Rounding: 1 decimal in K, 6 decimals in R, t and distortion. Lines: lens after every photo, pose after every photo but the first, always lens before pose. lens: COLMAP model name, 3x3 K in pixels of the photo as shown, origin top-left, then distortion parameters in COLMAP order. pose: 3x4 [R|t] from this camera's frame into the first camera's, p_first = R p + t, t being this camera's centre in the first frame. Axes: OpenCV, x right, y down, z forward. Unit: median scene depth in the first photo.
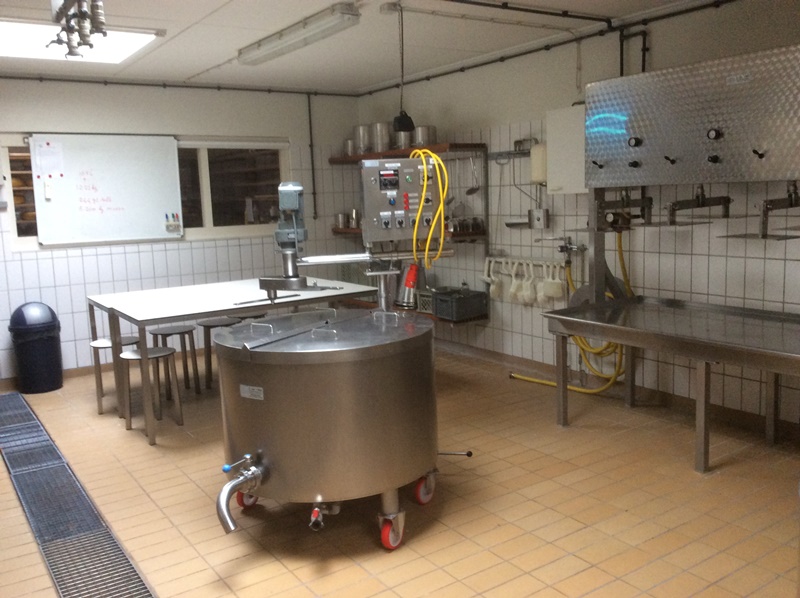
lens RADIAL K [[727.0, 0, 411.4], [0, 727.0, 303.6], [0, 0, 1]] dist [0.137631, -0.292769]
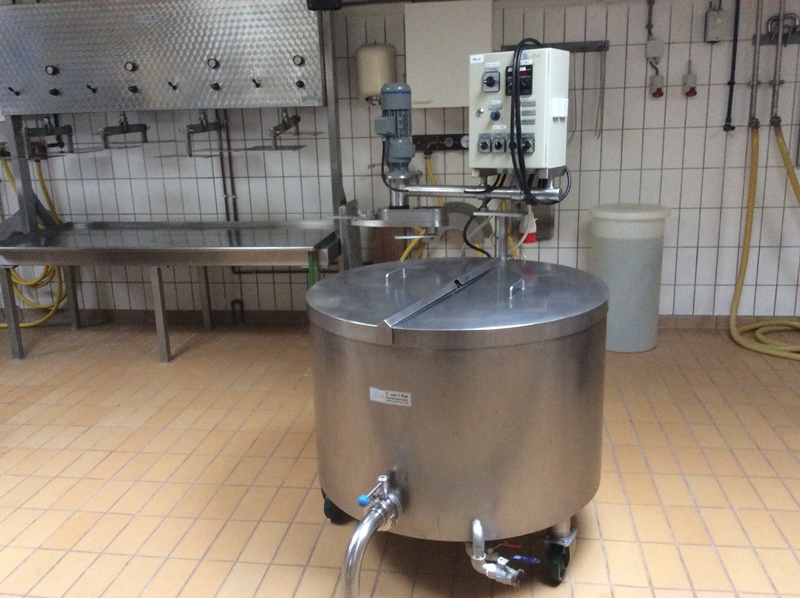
lens RADIAL K [[733.9, 0, 387.9], [0, 733.9, 293.7], [0, 0, 1]] dist [0.131964, -0.214837]
pose [[0.696169, -0.165082, 0.698639, -0.139794], [0.118270, 0.986277, 0.115196, 0.022415], [-0.708069, 0.002433, 0.706140, -0.068382]]
